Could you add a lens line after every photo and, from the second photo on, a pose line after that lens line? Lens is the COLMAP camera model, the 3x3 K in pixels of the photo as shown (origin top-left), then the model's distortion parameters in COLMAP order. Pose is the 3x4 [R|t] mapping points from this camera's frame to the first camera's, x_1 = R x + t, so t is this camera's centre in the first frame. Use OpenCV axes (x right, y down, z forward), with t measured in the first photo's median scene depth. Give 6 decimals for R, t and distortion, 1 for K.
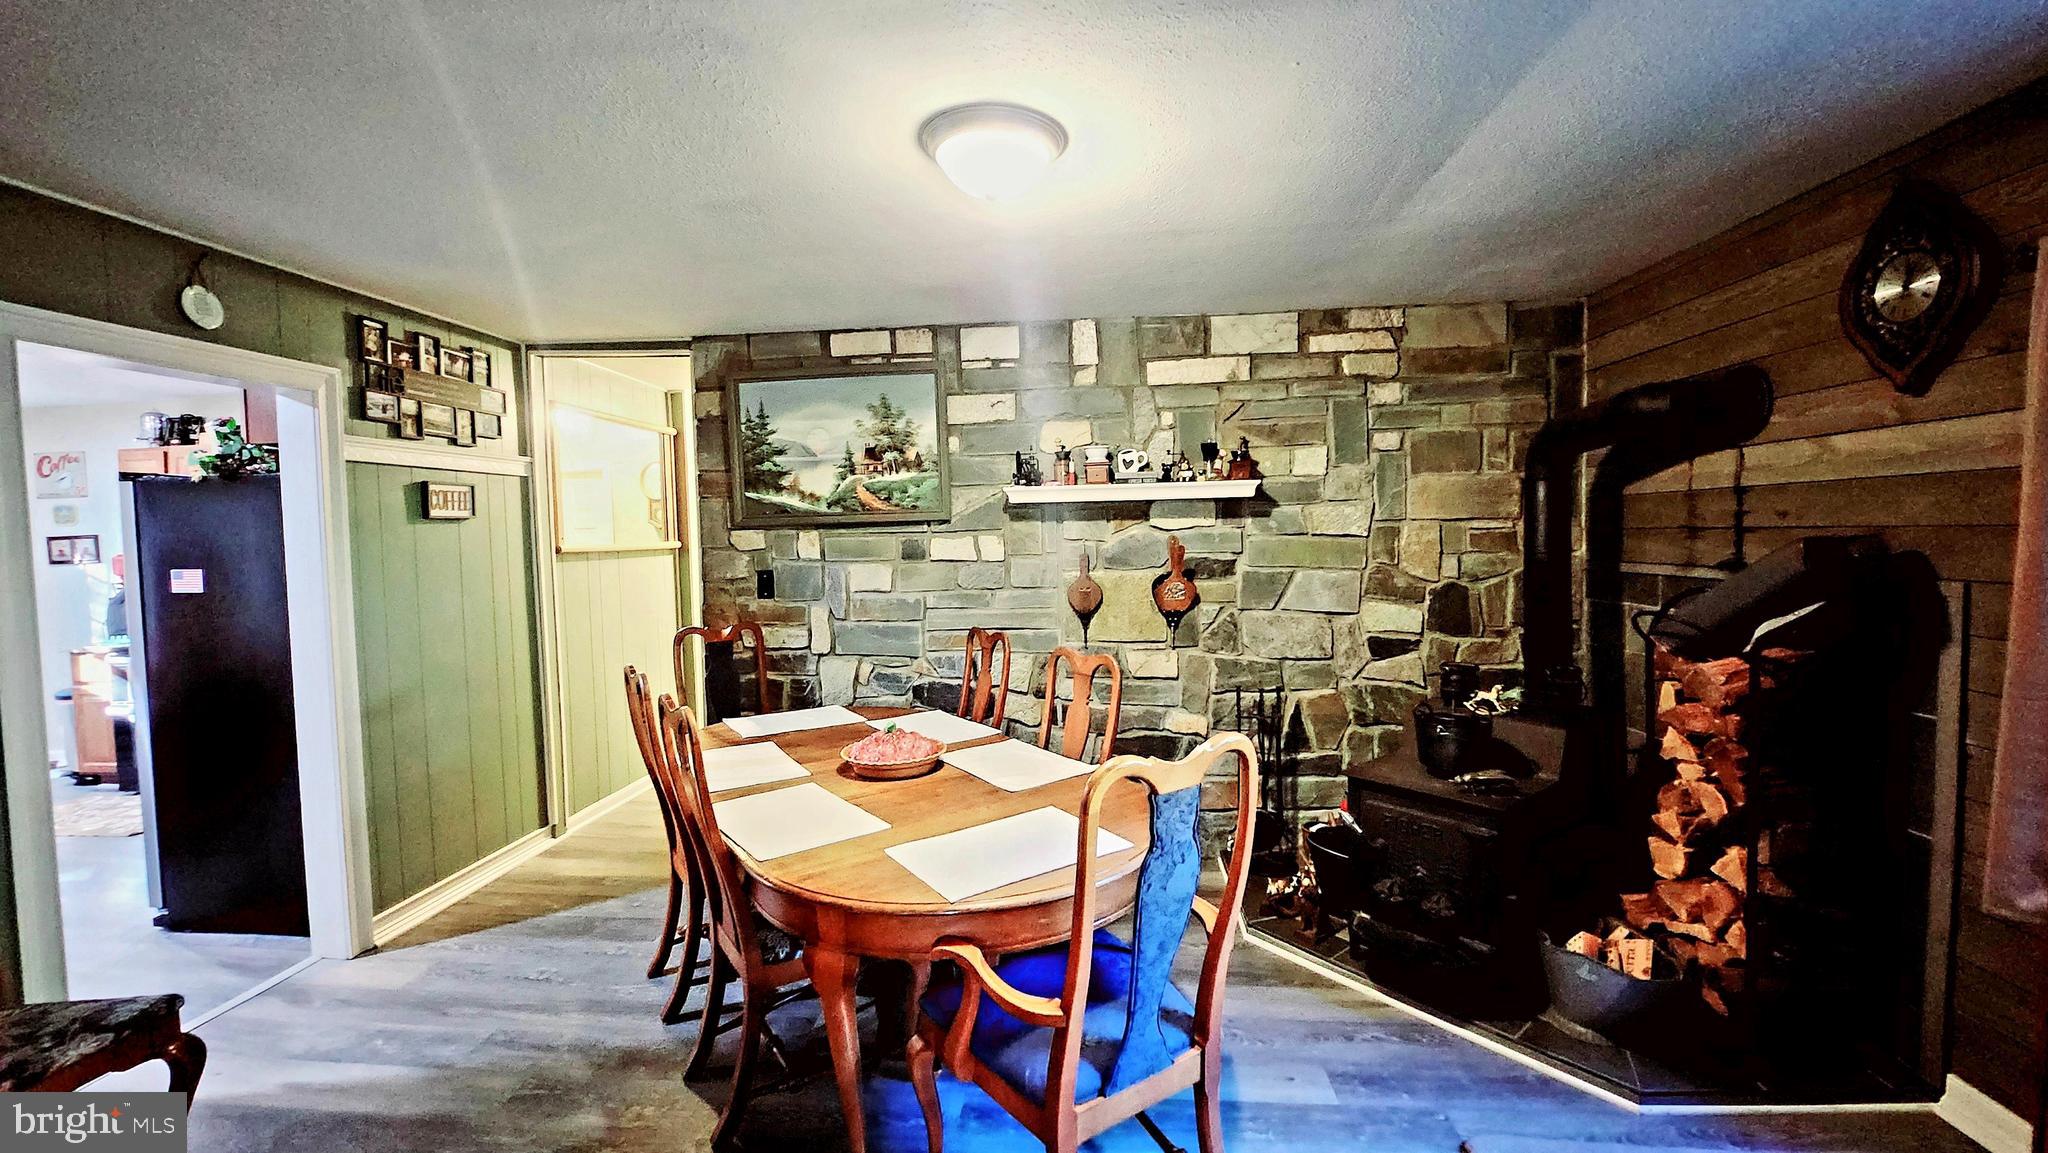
lens RADIAL K [[817.5, 0, 1019.2], [0, 817.5, 569.2], [0, 0, 1]] dist [-0.012610, 0.000461]
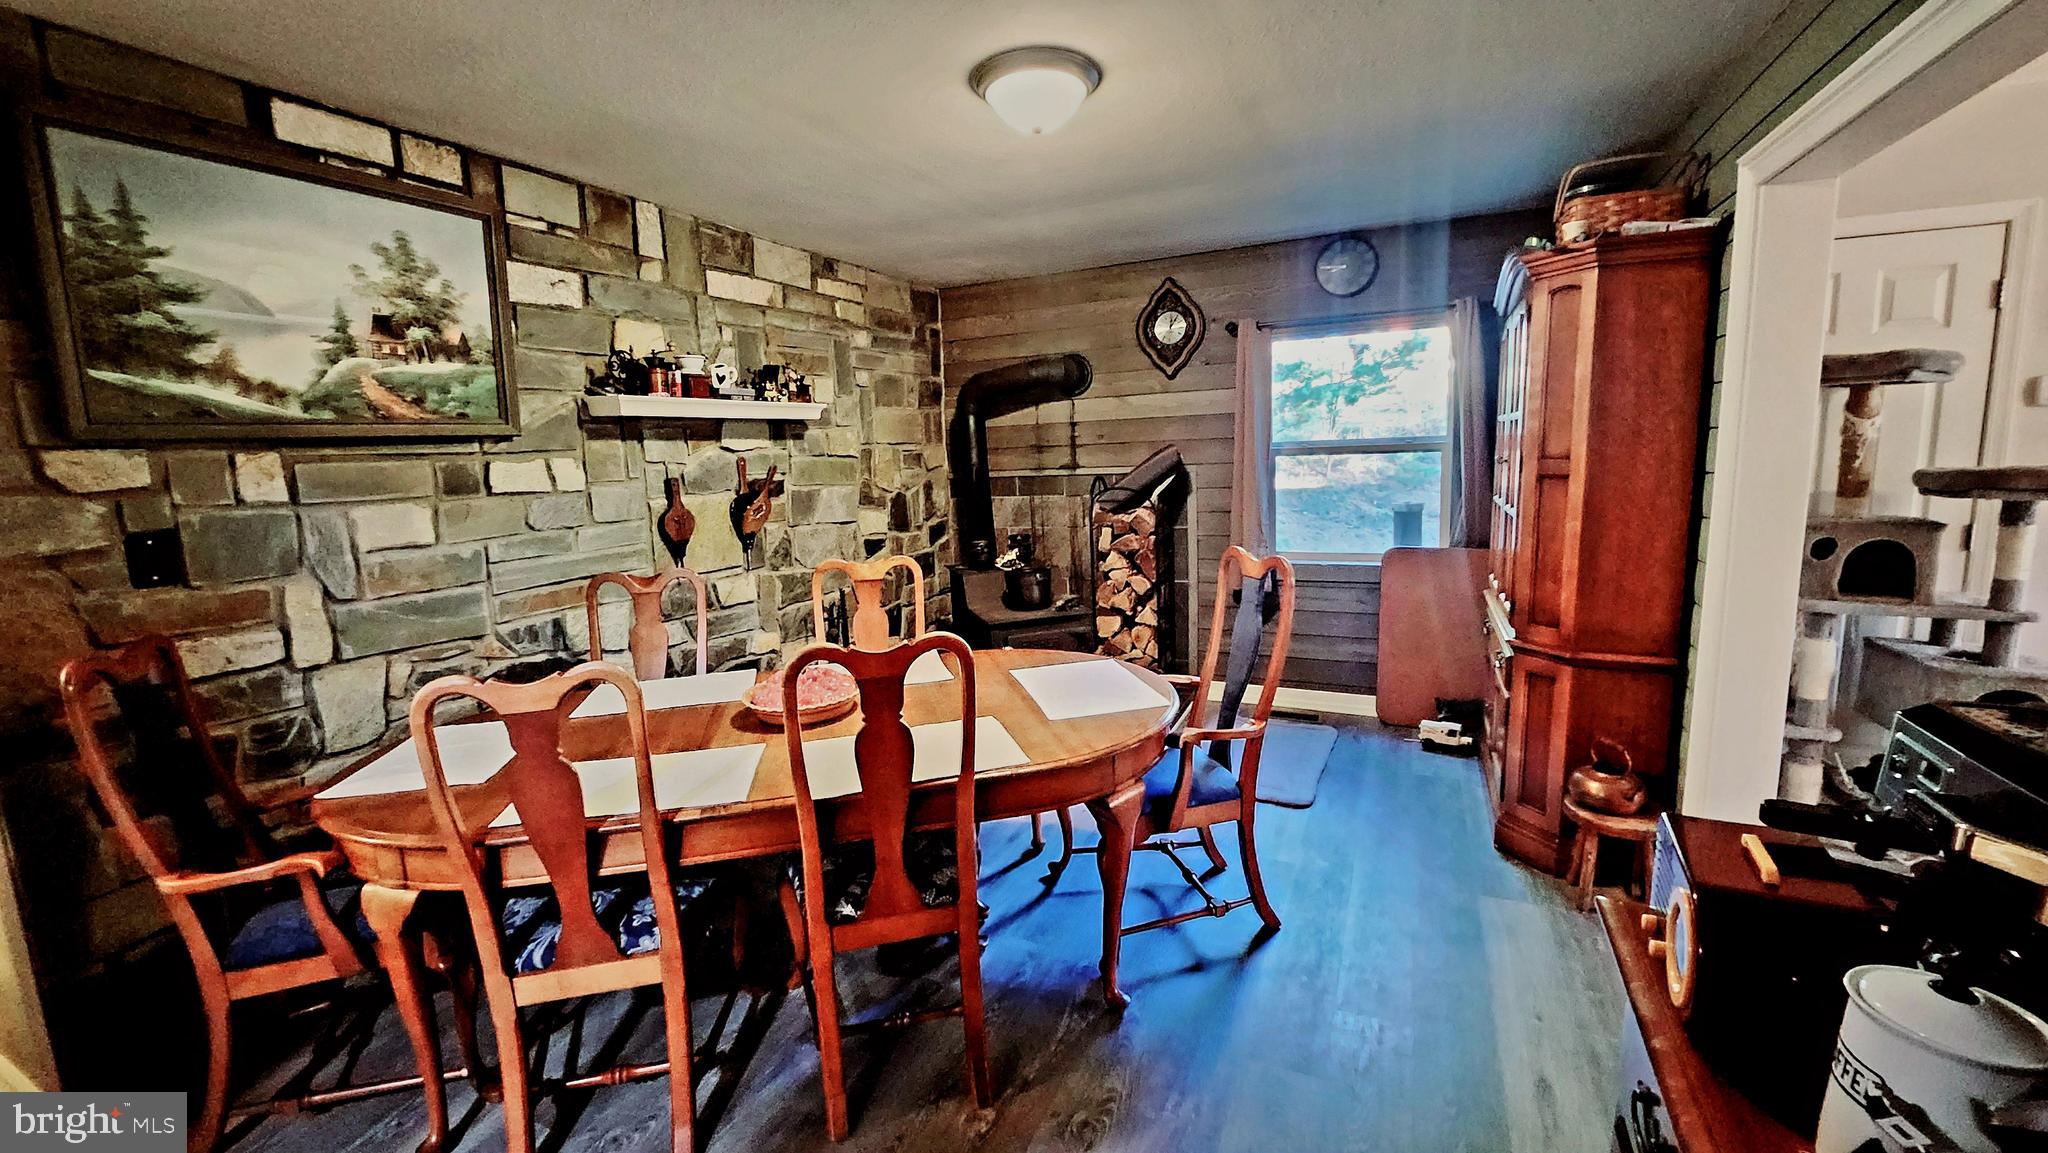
lens RADIAL K [[817.5, 0, 1012.0], [0, 817.5, 569.5], [0, 0, 1]] dist [-0.012610, 0.000461]
pose [[0.350622, -0.127216, 0.927837, -0.614325], [0.075173, 0.991357, 0.107518, 0.011849], [-0.933495, 0.032050, 0.357154, 0.344468]]
